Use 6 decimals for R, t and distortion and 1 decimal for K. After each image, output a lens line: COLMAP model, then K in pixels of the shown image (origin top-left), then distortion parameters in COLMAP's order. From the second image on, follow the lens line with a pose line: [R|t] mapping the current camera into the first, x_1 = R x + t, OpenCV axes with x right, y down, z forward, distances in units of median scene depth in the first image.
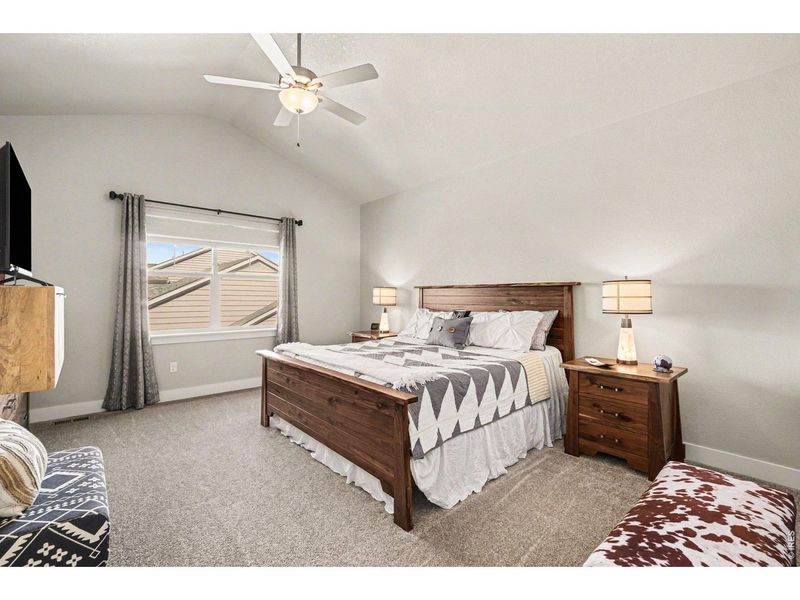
lens RADIAL K [[358.6, 0, 400.0], [0, 358.6, 300.0], [0, 0, 1]] dist [-0.001901, -0.000250]
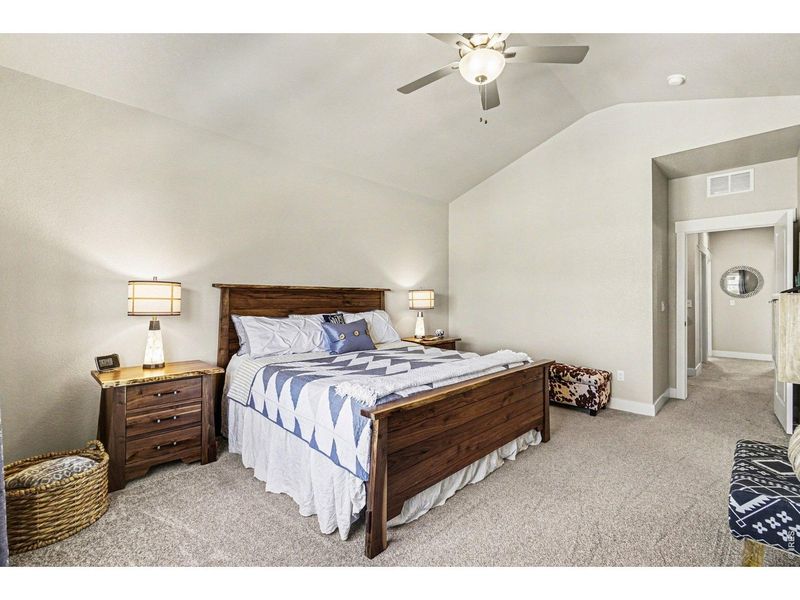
lens RADIAL K [[358.6, 0, 400.0], [0, 358.6, 300.0], [0, 0, 1]] dist [-0.001901, -0.000250]
pose [[-0.064431, -0.007371, 0.997895, -1.044697], [0.008740, 0.999930, 0.007951, -0.017703], [-0.997884, 0.009234, -0.064362, 1.176367]]
